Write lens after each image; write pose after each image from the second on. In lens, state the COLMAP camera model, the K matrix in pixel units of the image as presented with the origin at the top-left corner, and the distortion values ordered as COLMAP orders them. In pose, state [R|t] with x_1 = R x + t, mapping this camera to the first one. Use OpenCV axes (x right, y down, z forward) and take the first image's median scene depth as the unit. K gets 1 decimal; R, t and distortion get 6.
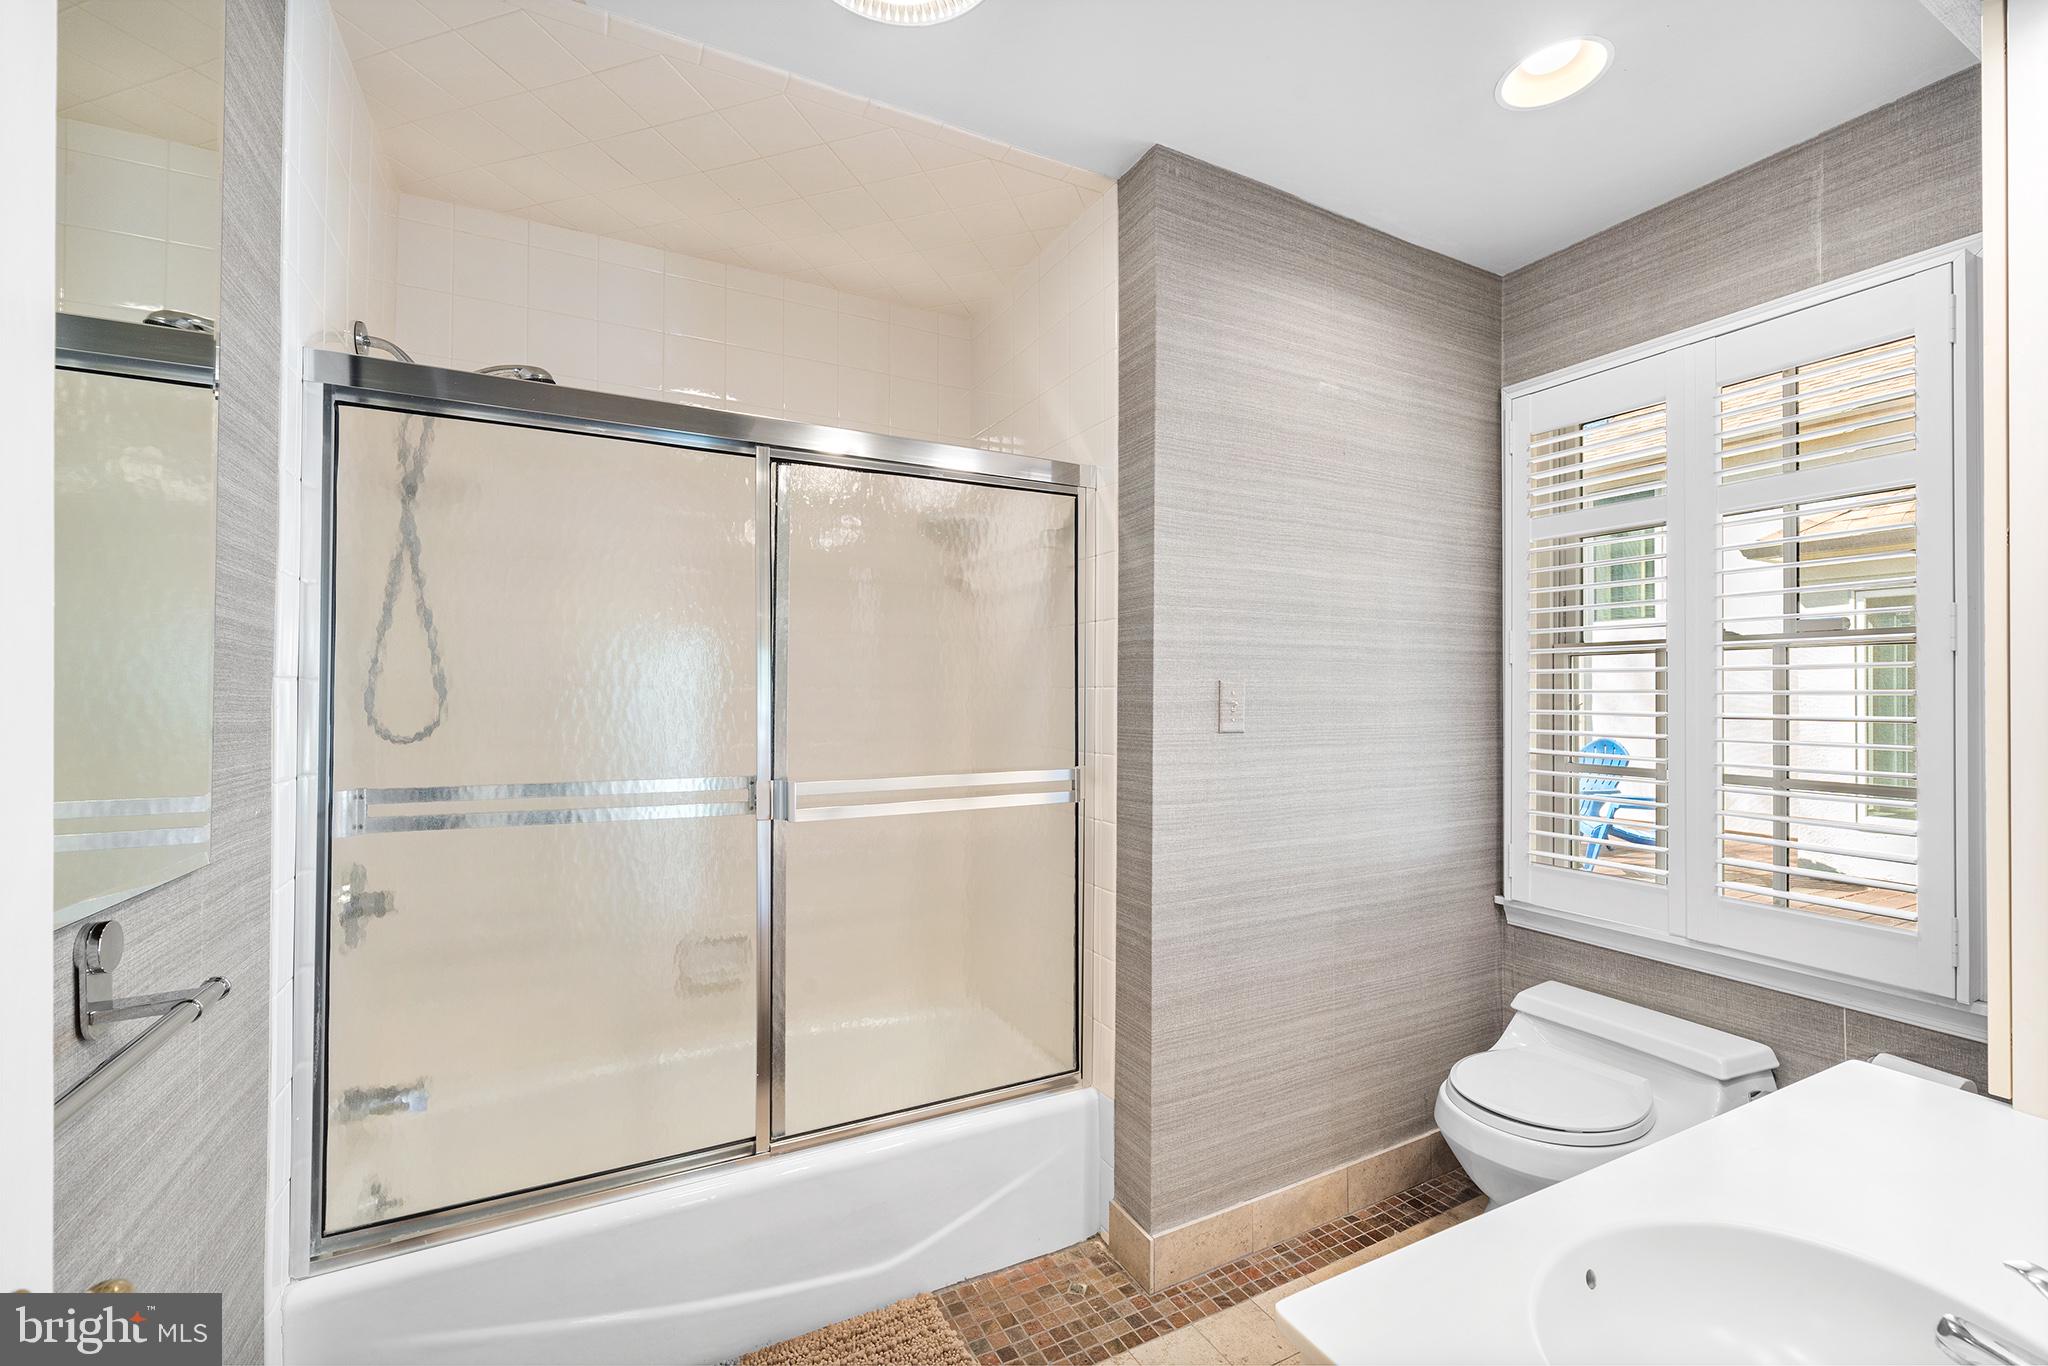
lens RADIAL K [[872.5, 0, 1017.6], [0, 872.5, 679.9], [0, 0, 1]] dist [0.000905, 0.000322]
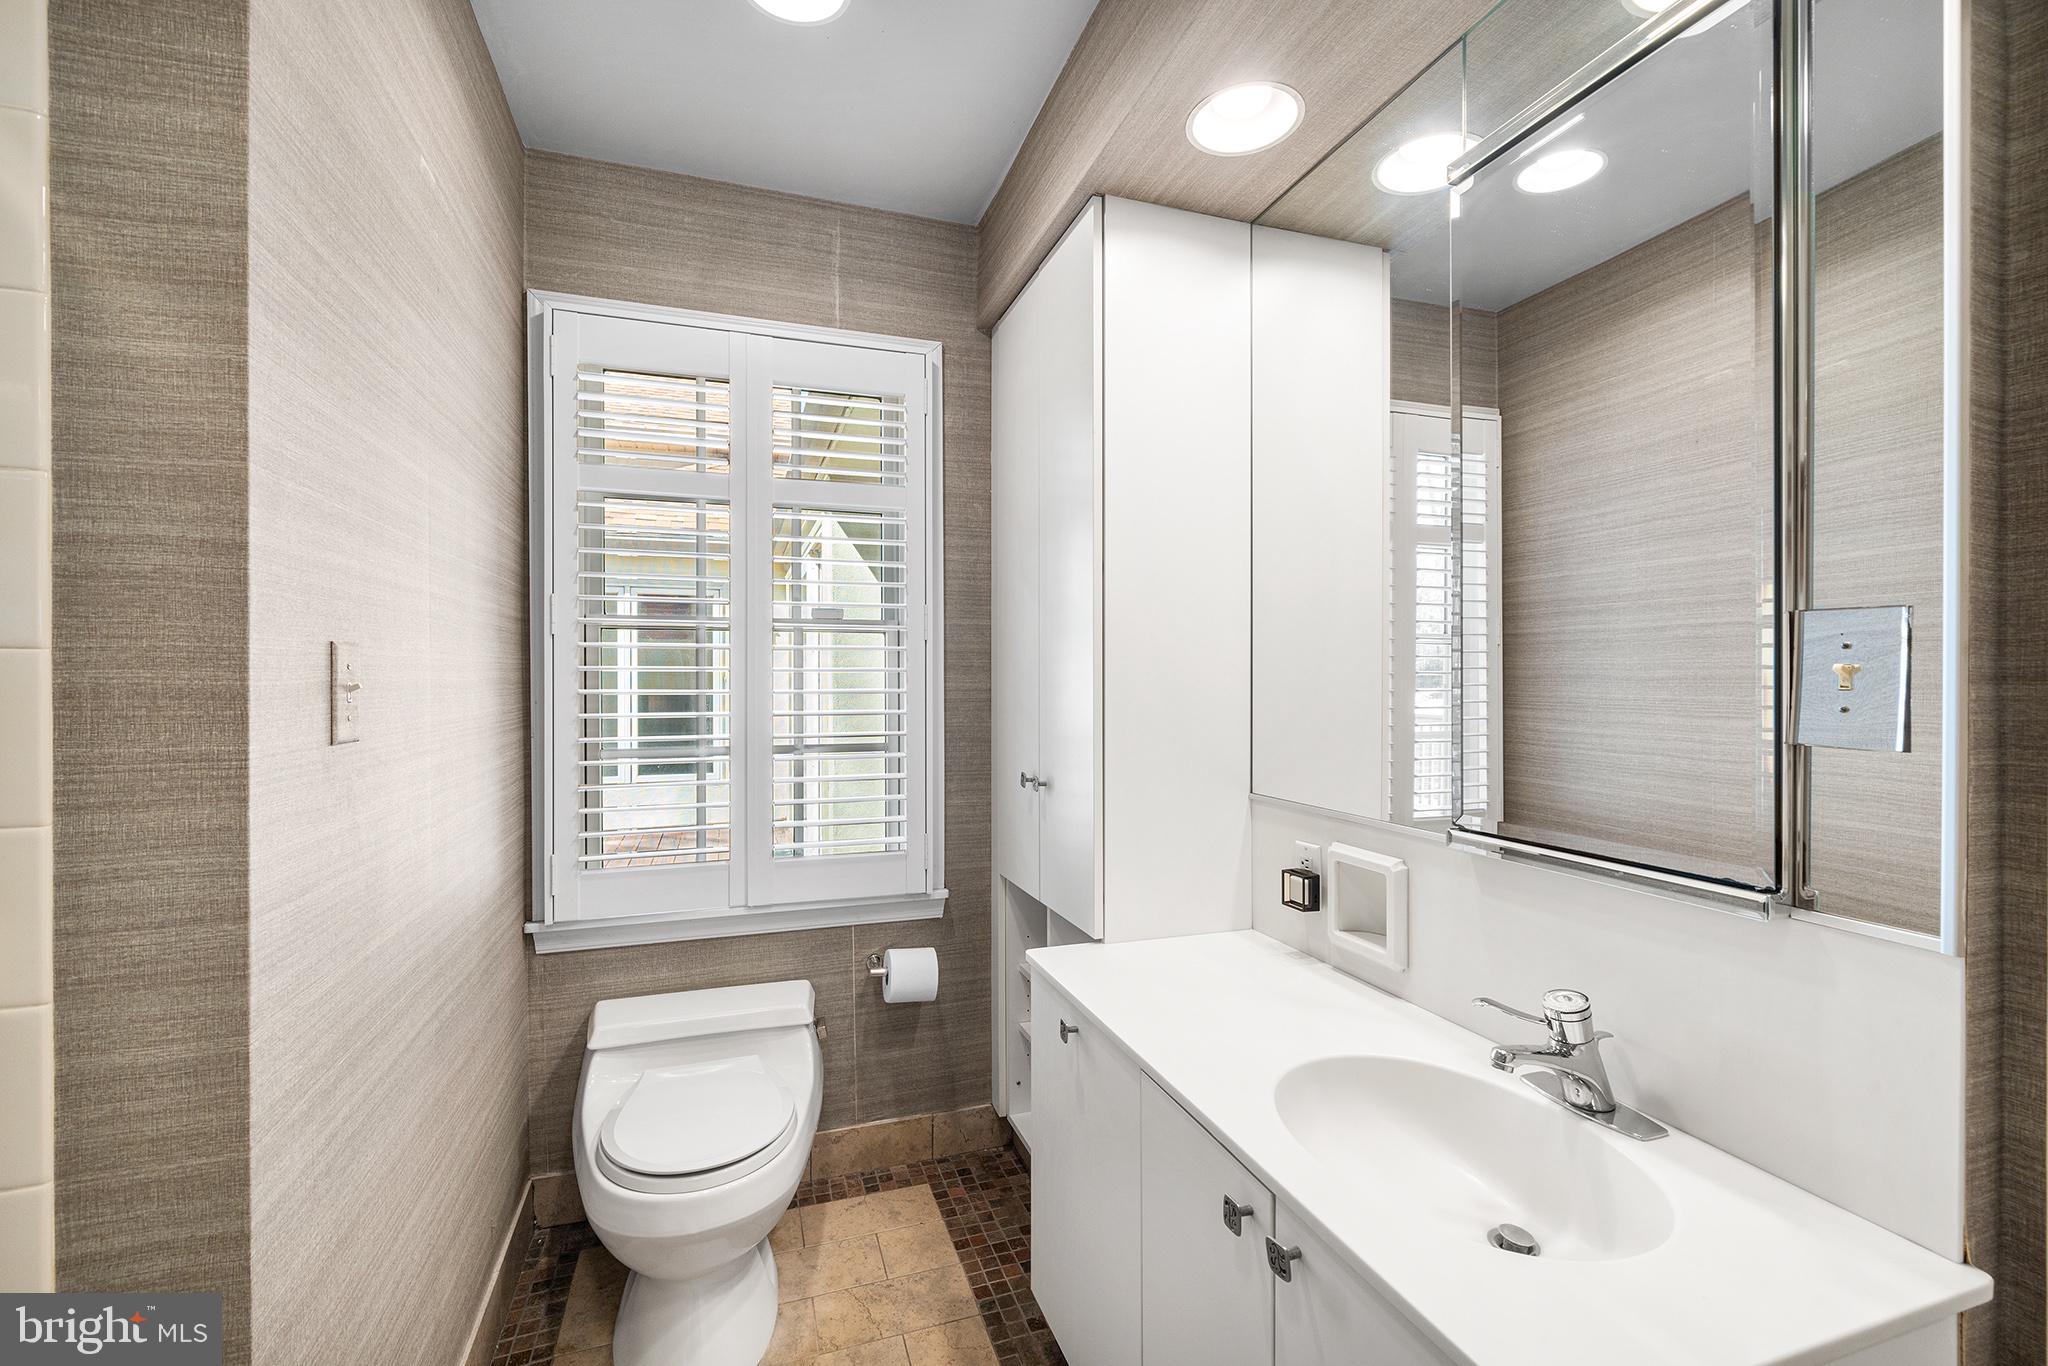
lens RADIAL K [[872.5, 0, 1017.6], [0, 872.5, 679.9], [0, 0, 1]] dist [0.000905, 0.000322]
pose [[0.142053, -0.006304, 0.989839, -0.212728], [-0.015595, 0.999841, 0.008606, 0.012304], [-0.989736, -0.016659, 0.141932, 0.534637]]
